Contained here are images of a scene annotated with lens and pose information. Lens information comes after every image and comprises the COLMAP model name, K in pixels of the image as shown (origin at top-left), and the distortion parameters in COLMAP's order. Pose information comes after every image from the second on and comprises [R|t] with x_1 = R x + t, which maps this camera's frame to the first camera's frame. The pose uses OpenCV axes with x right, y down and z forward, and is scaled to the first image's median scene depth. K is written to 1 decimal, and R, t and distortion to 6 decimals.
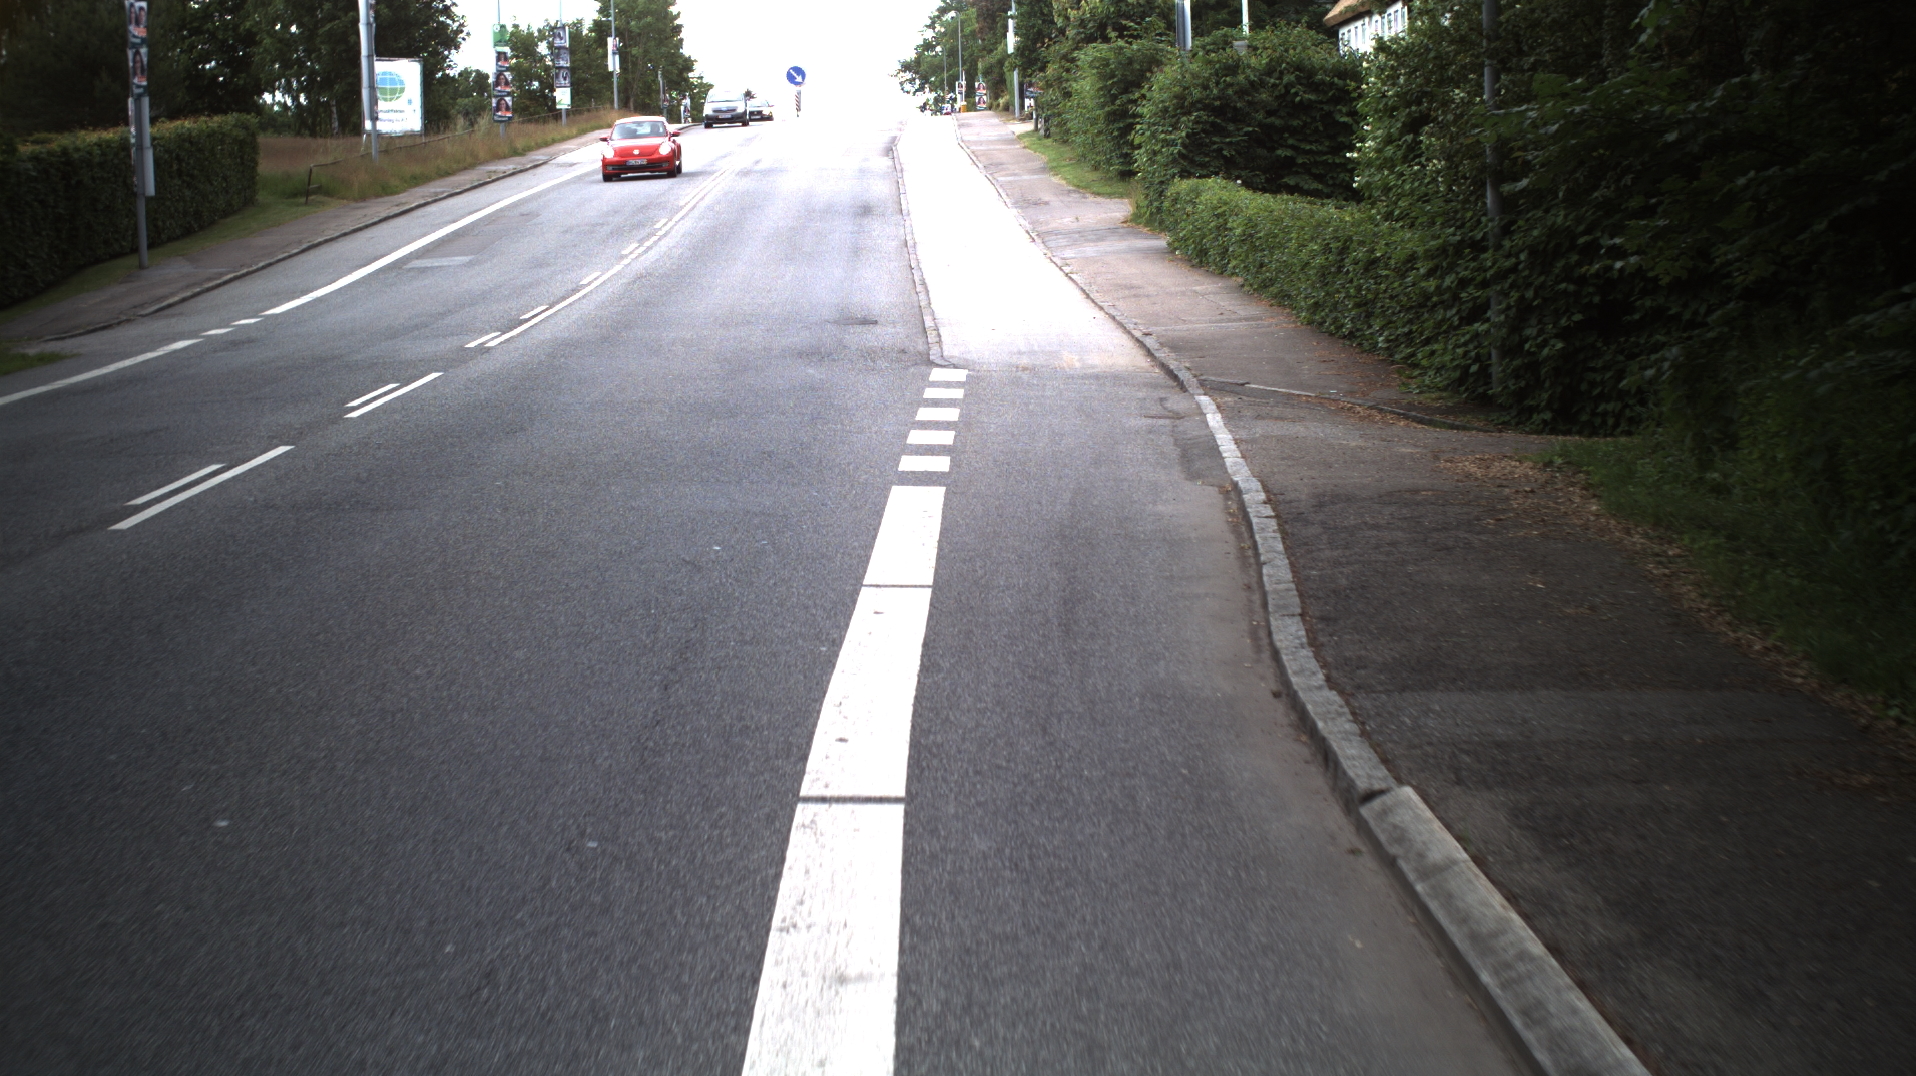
lens RADIAL K [[3328.6, 0, 958.0], [0, 3328.6, 538.0], [0, 0, 1]] dist [-0.281814, 0.381096]
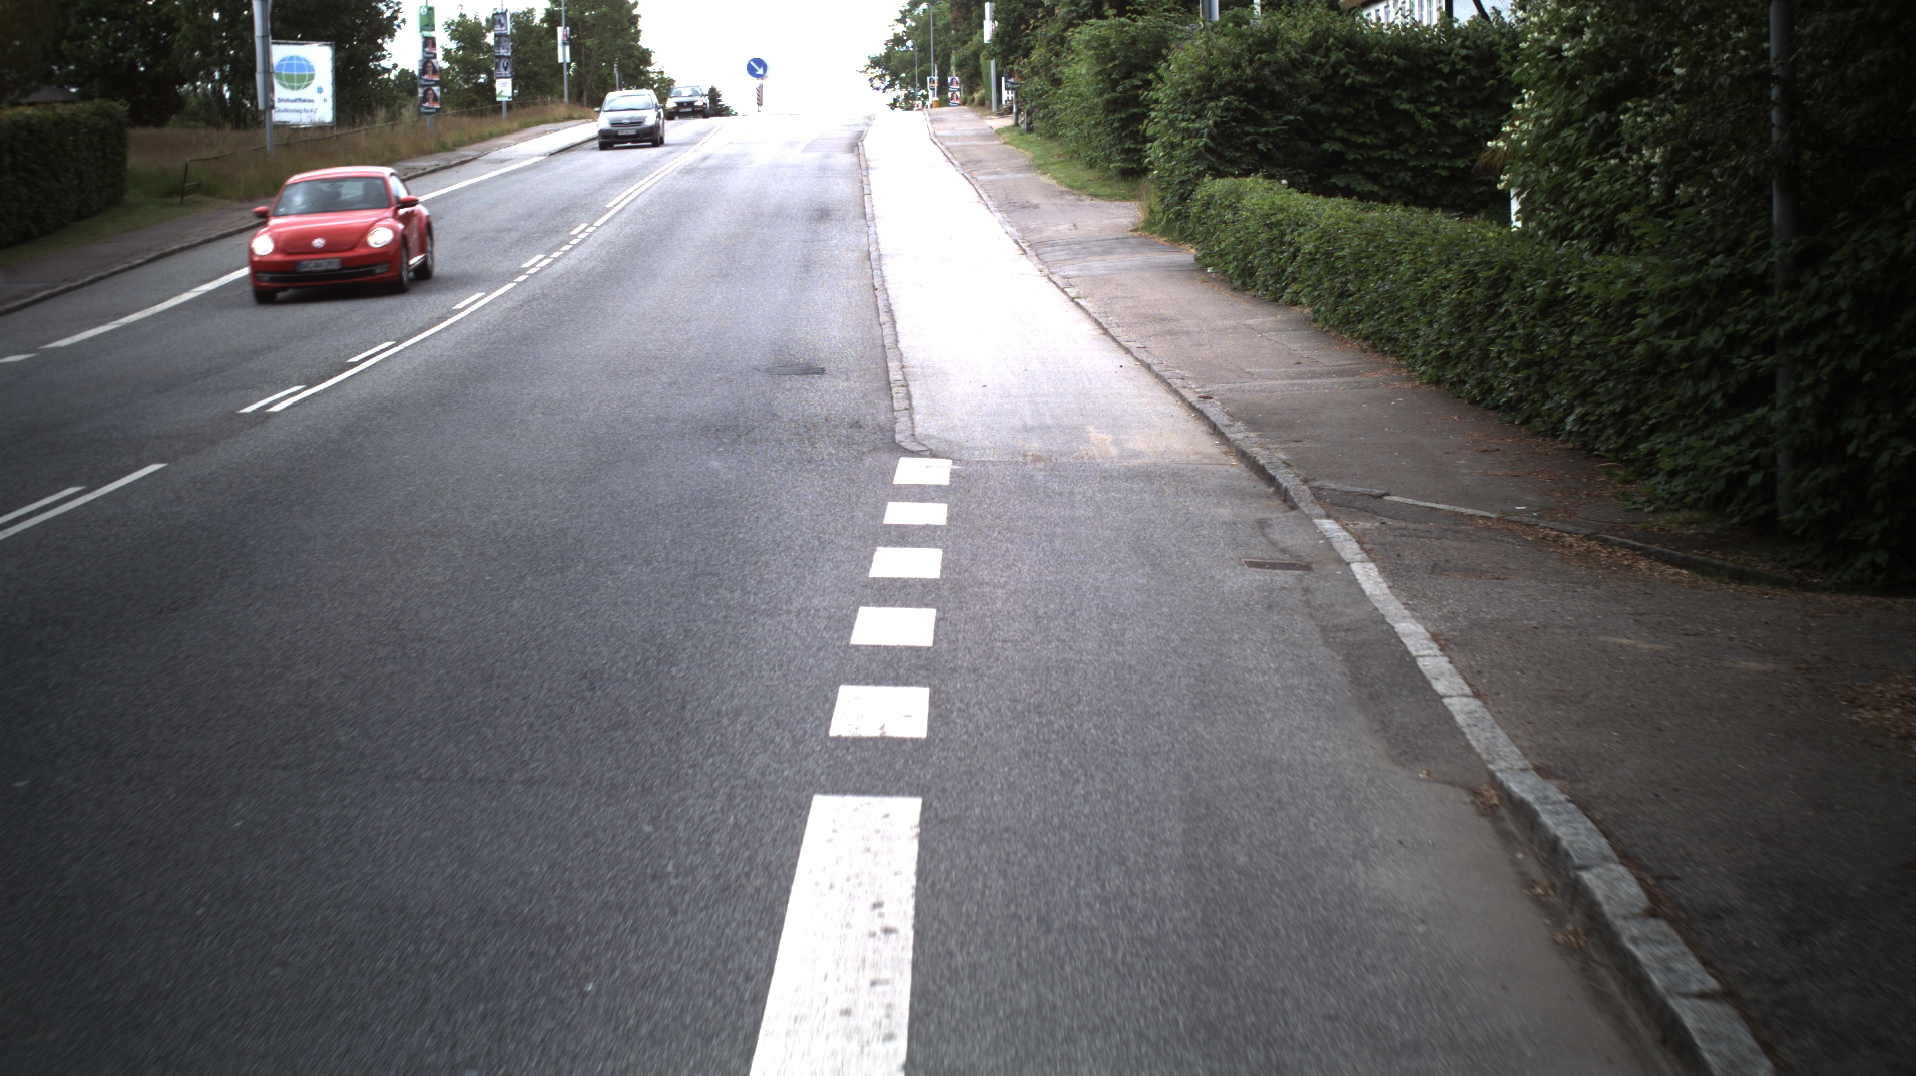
lens RADIAL K [[3328.6, 0, 958.0], [0, 3328.6, 538.0], [0, 0, 1]] dist [-0.281814, 0.381096]
pose [[0.999951, 0.003291, 0.009300, -0.001082], [-0.003290, 0.999995, -0.000166, -0.019318], [-0.009301, 0.000135, 0.999957, 0.183711]]
